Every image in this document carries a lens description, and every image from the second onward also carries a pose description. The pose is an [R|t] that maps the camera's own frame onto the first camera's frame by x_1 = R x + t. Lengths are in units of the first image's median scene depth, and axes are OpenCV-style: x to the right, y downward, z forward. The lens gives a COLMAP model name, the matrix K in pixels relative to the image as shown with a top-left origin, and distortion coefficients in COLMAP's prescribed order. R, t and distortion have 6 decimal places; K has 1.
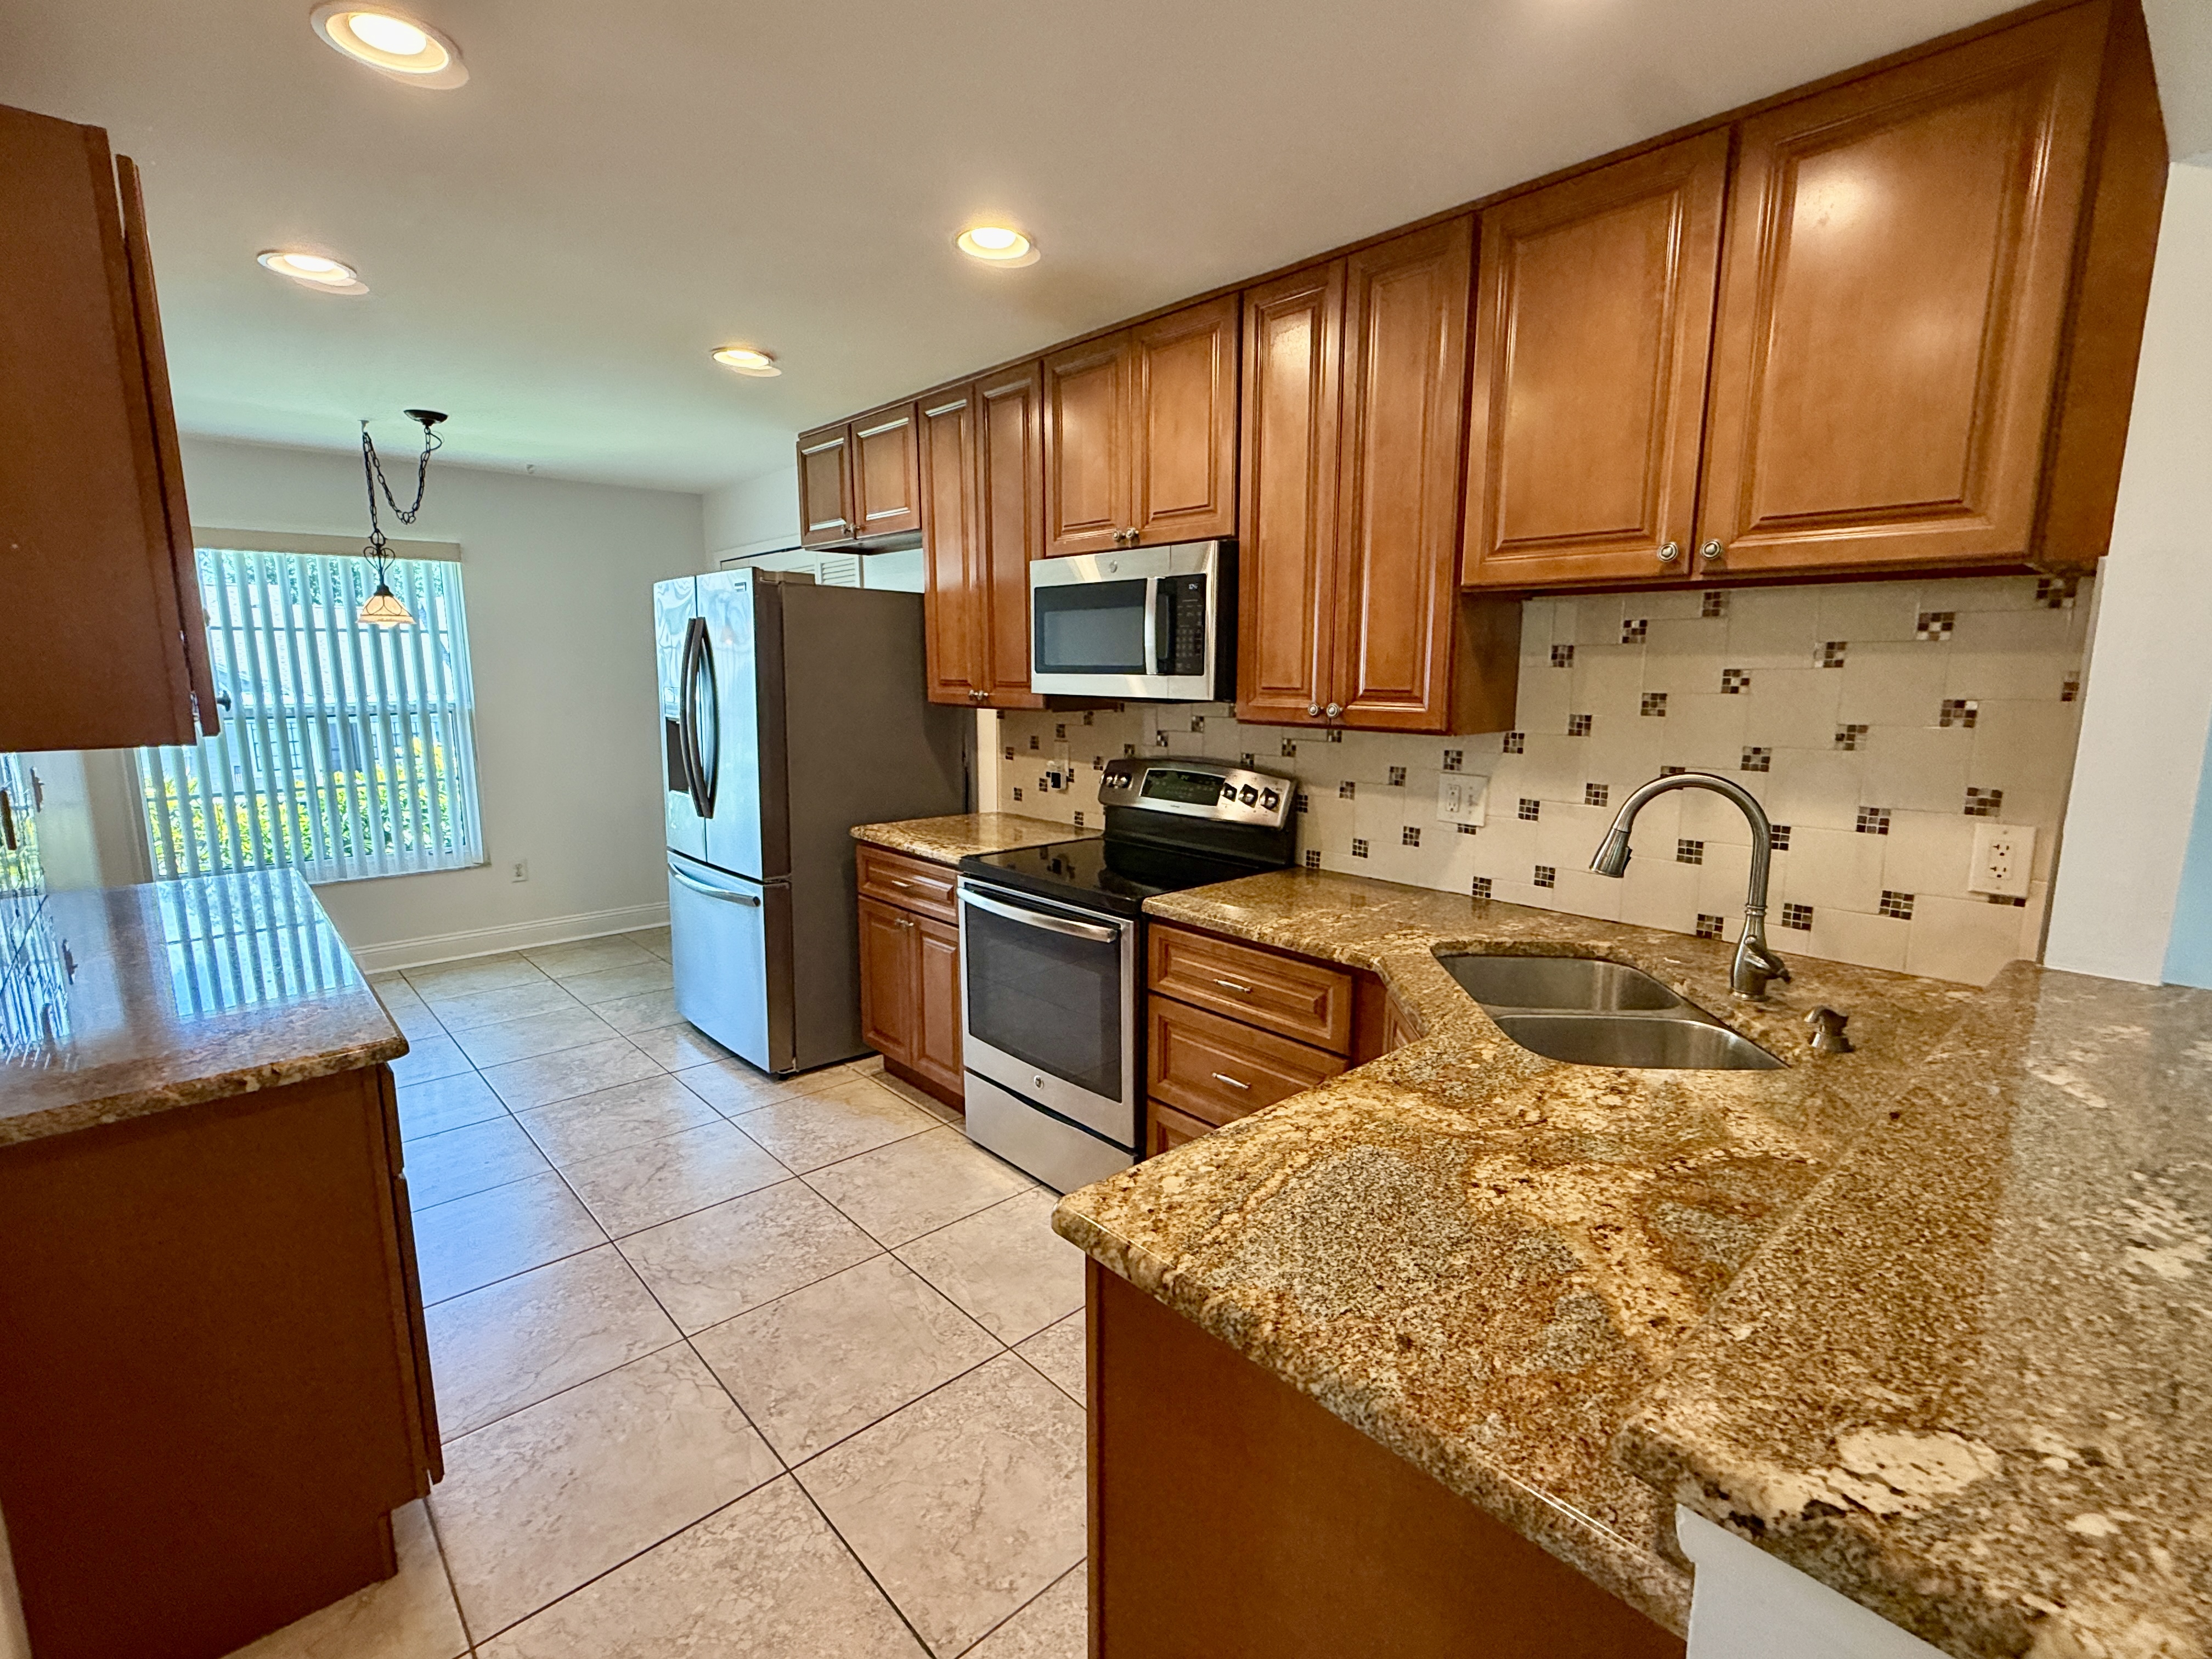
lens RADIAL K [[1019.0, 0, 1105.8], [0, 1019.0, 835.0], [0, 0, 1]] dist [0.000468, 0.000391]
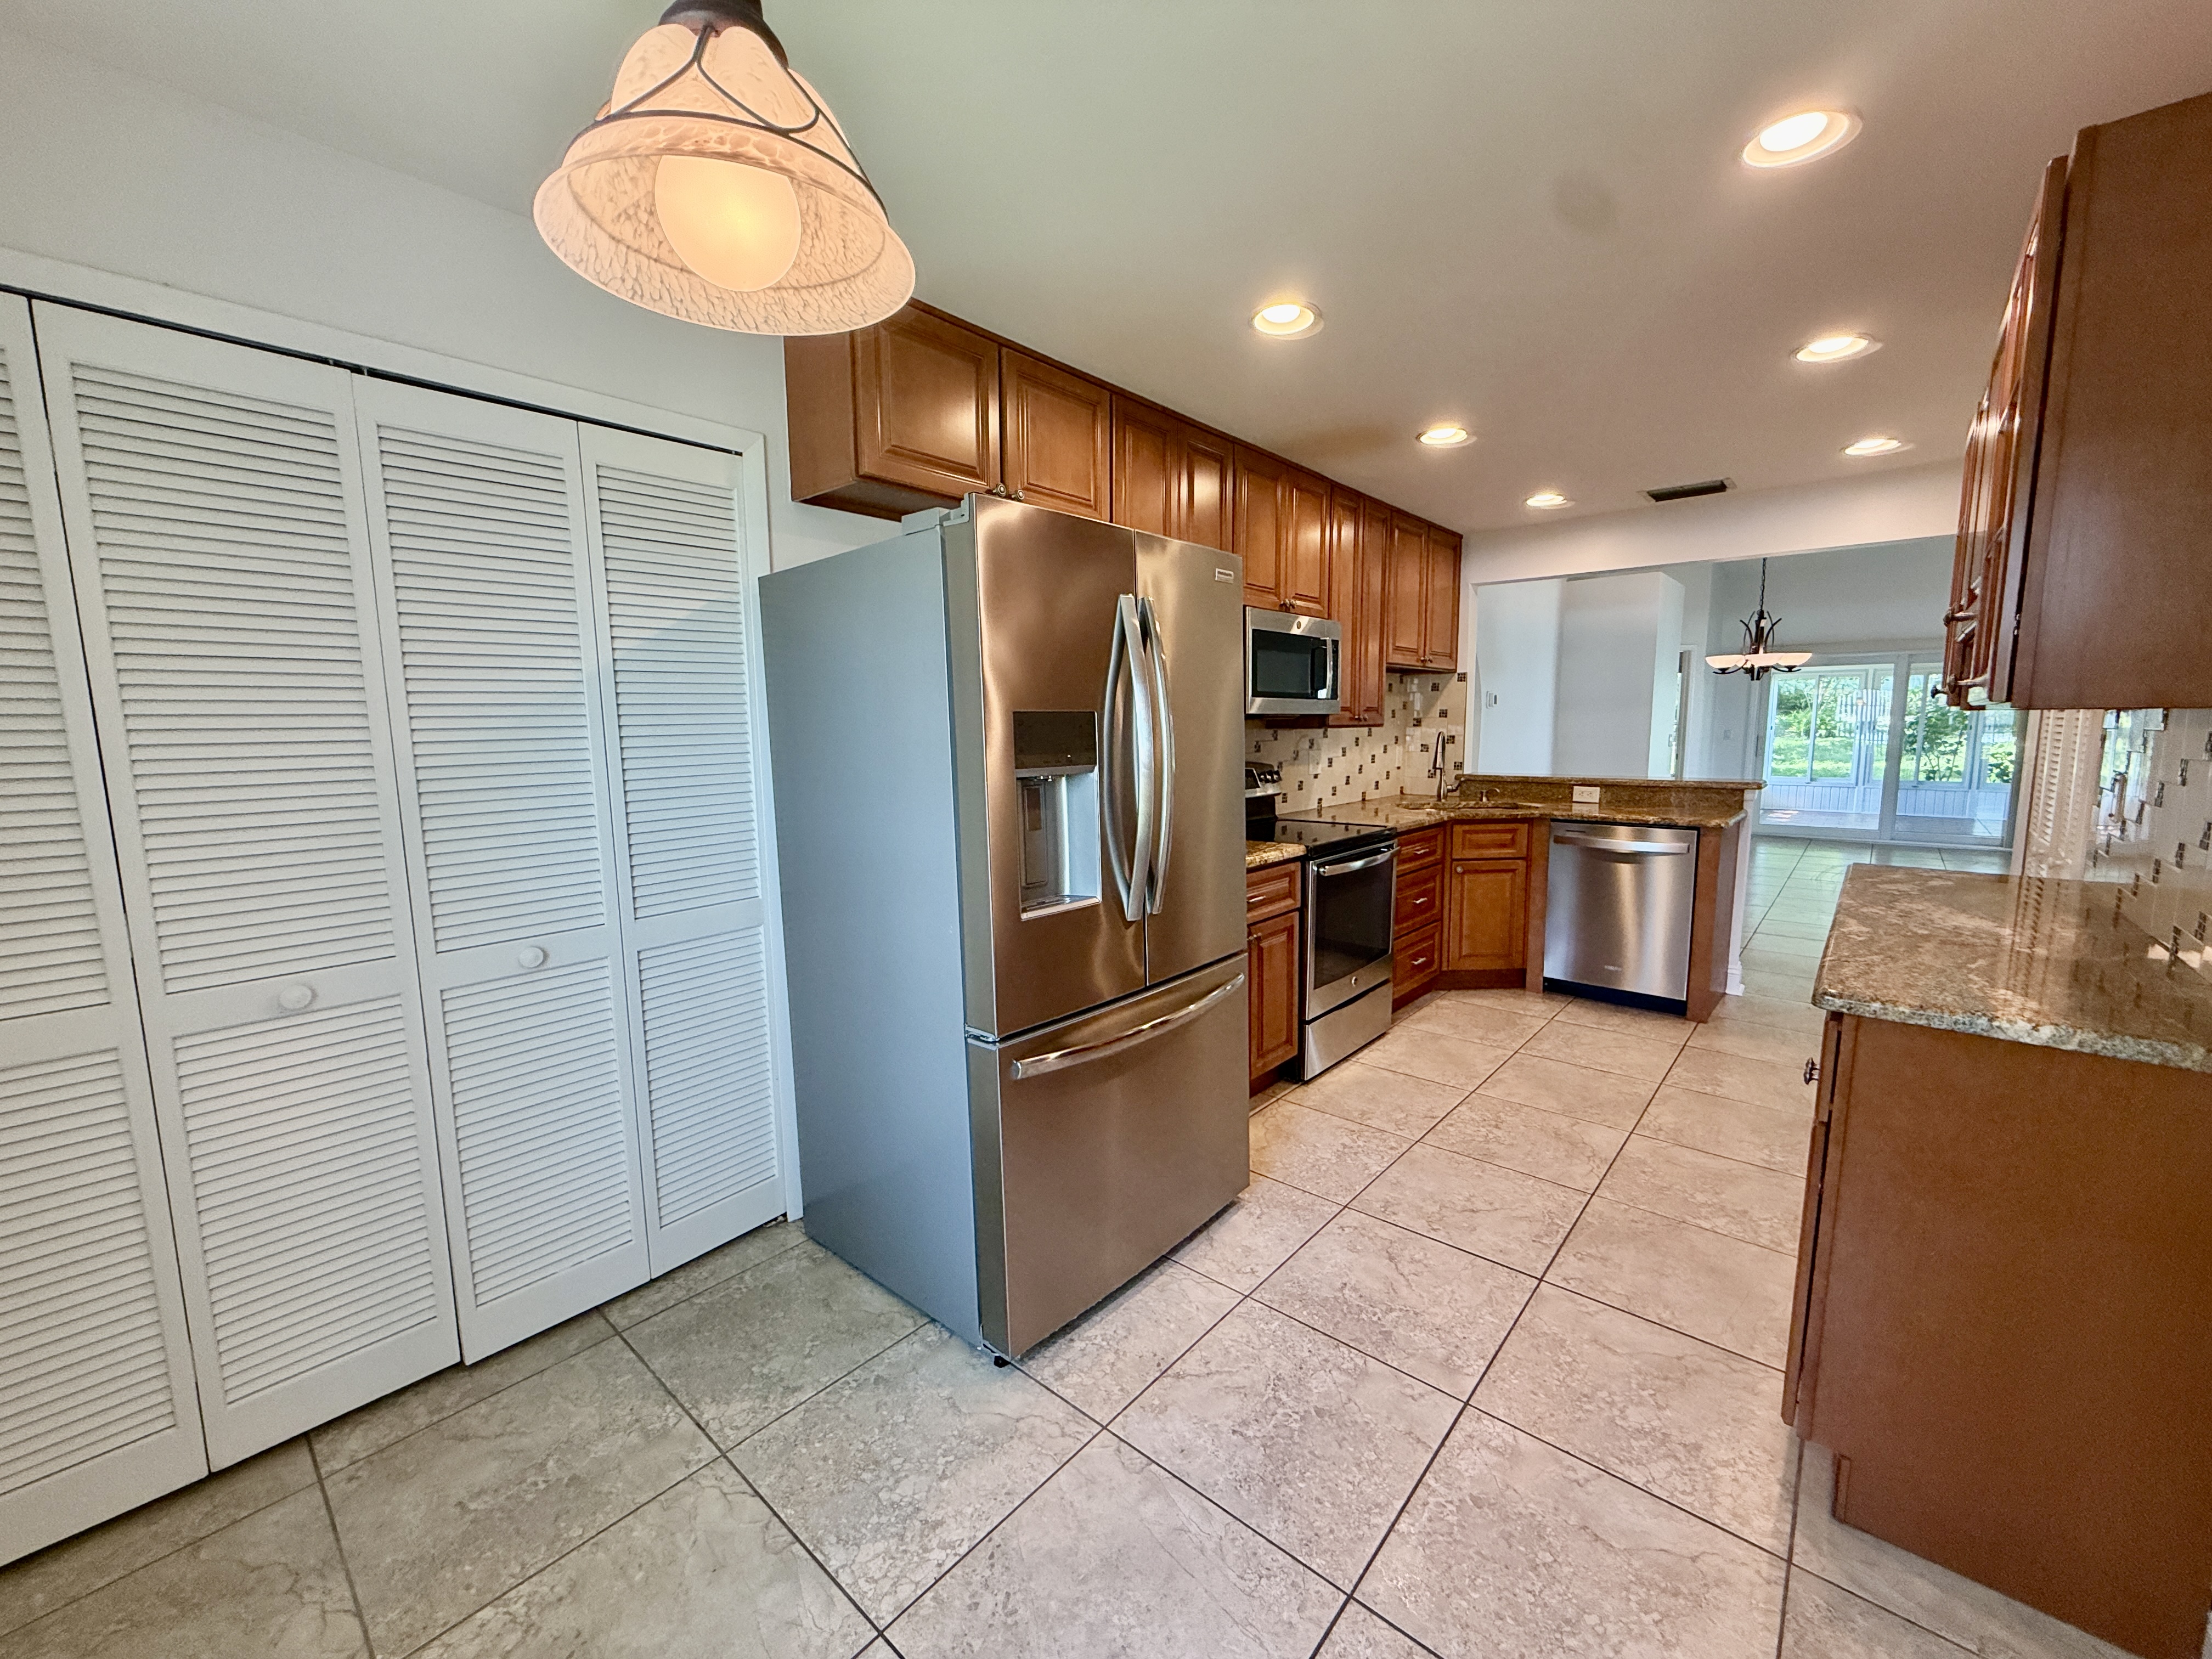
lens RADIAL K [[883.3, 0, 1105.9], [0, 883.3, 832.3], [0, 0, 1]] dist [-0.001798, -0.000163]
pose [[-0.109330, -0.123159, 0.986346, -1.582137], [0.174600, 0.974487, 0.141032, -0.254887], [-0.978551, 0.187635, -0.085037, 1.820479]]
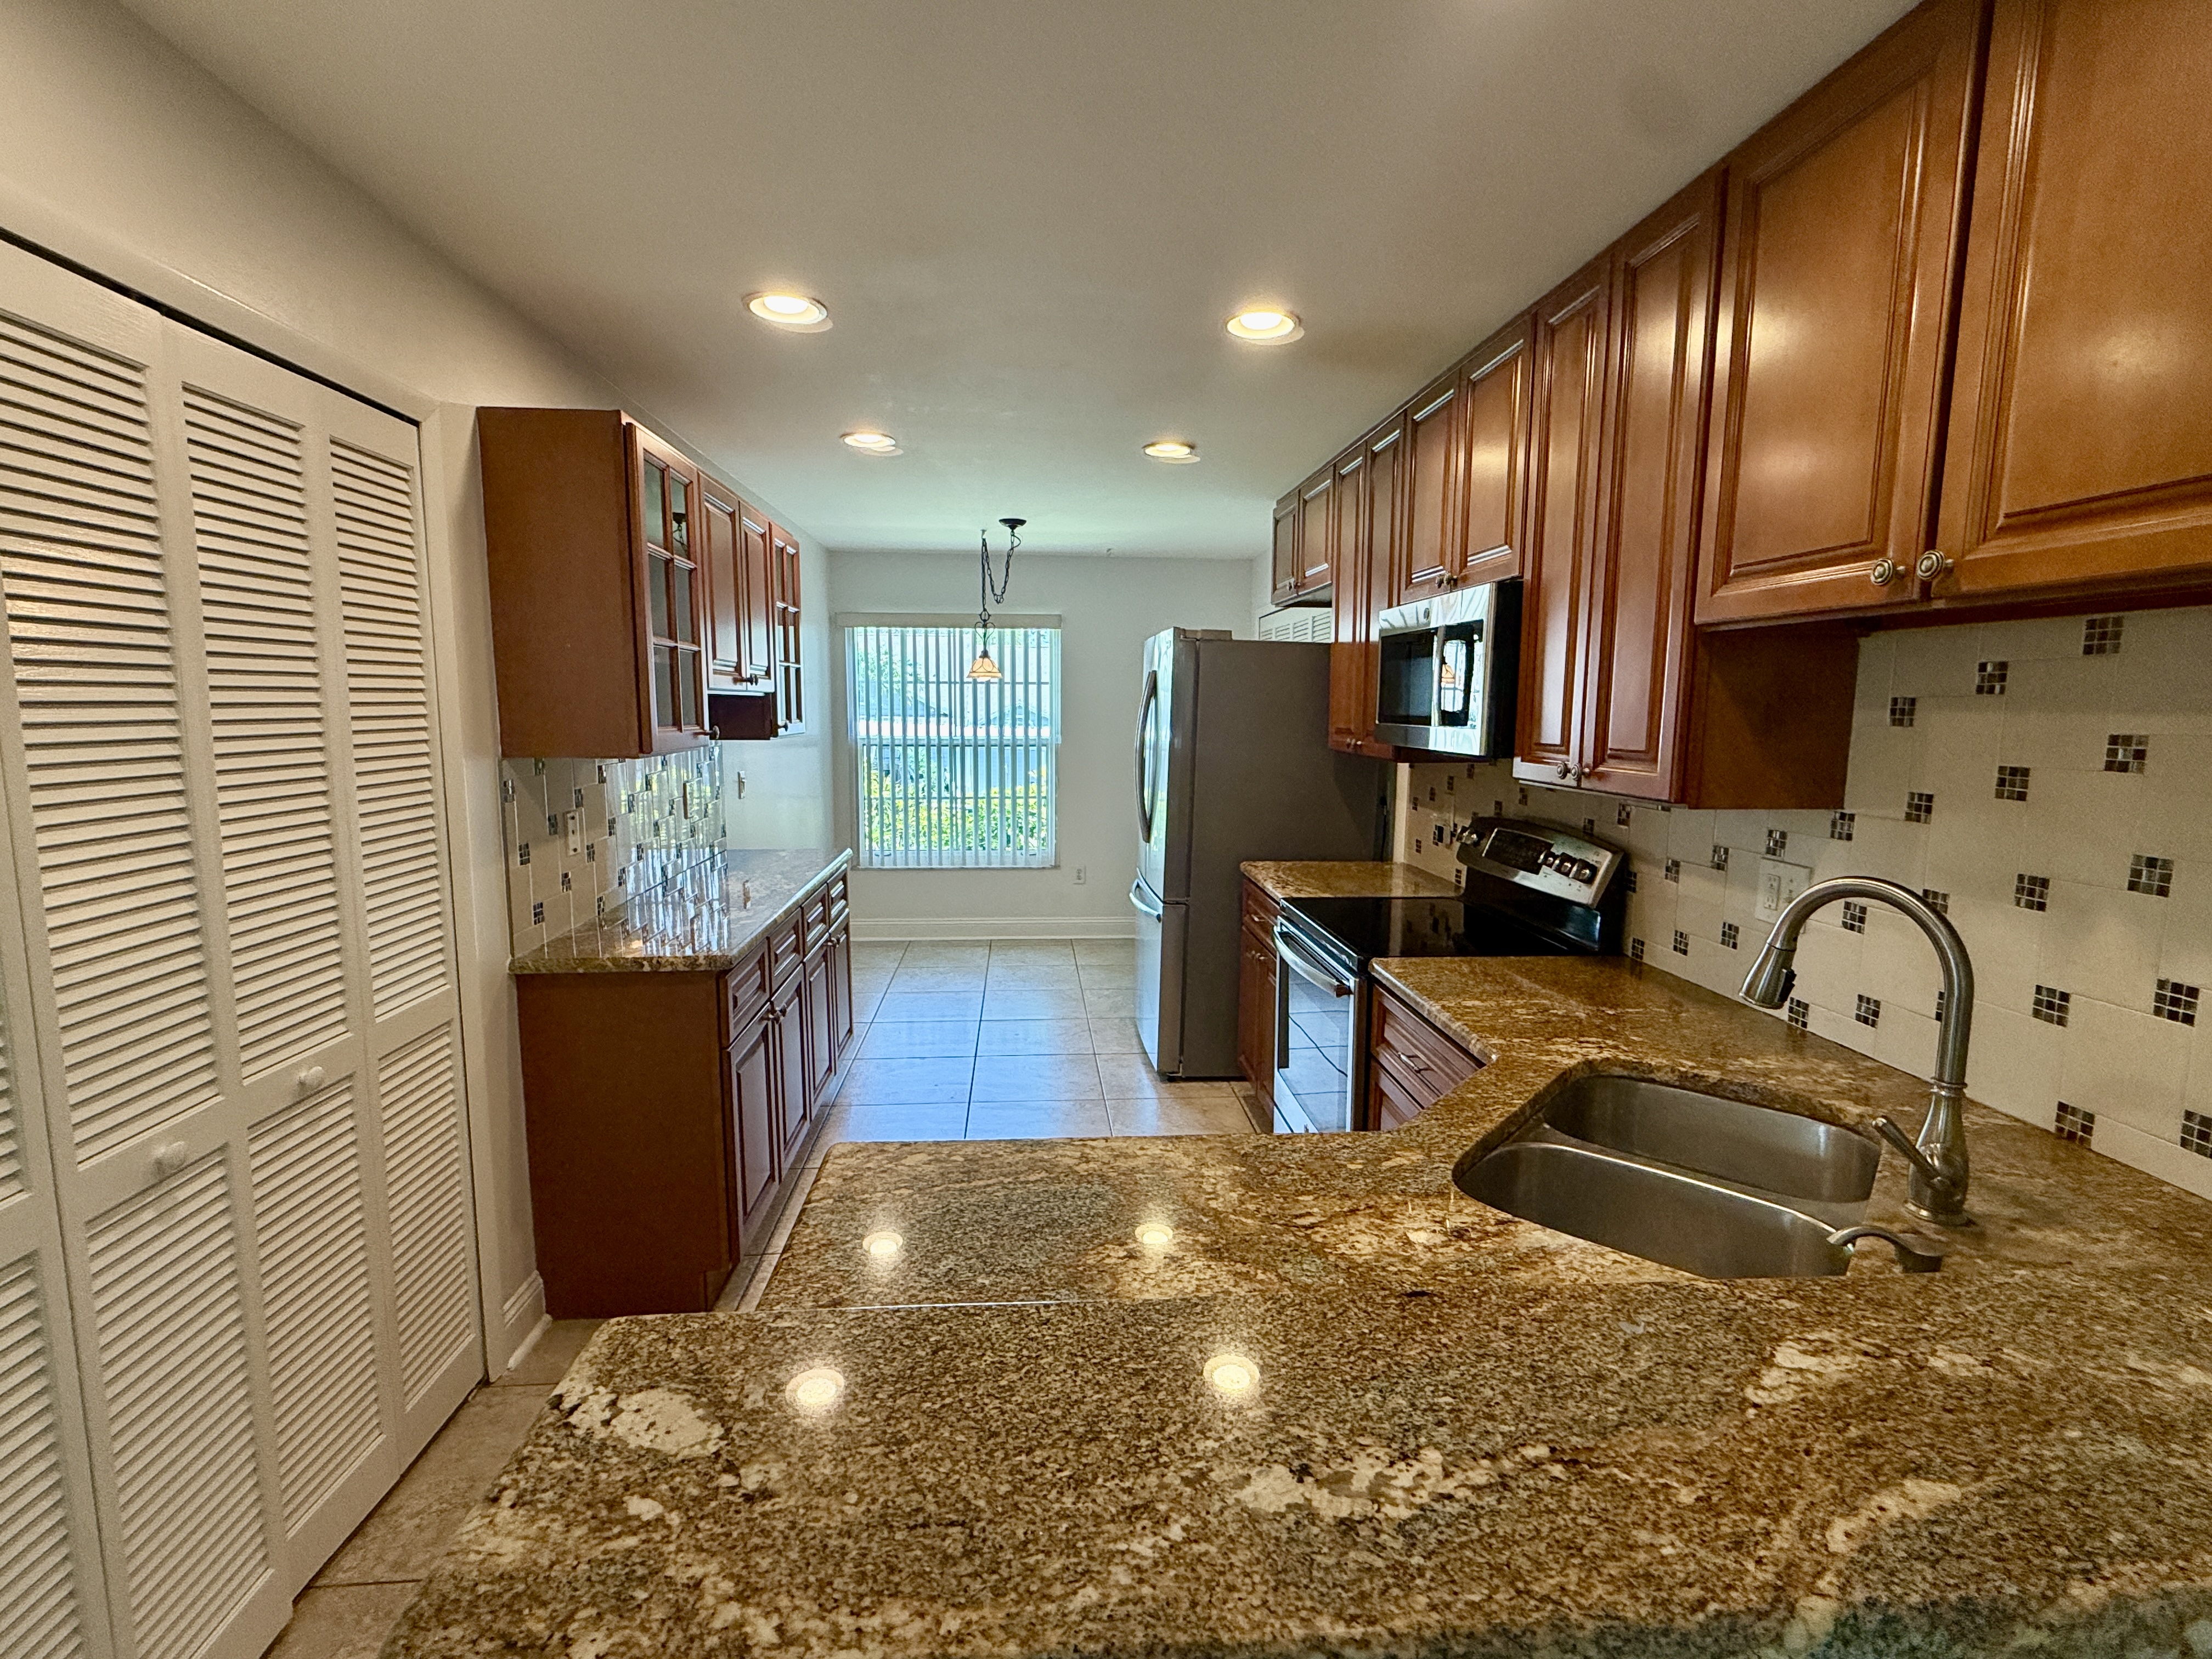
lens RADIAL K [[1019.0, 0, 1103.9], [0, 1019.0, 828.4], [0, 0, 1]] dist [0.000468, 0.000391]
pose [[0.790542, 0.079349, -0.607245, 0.466998], [-0.108710, 0.994005, -0.011638, -0.022981], [0.602682, 0.075214, 0.794429, 0.086835]]
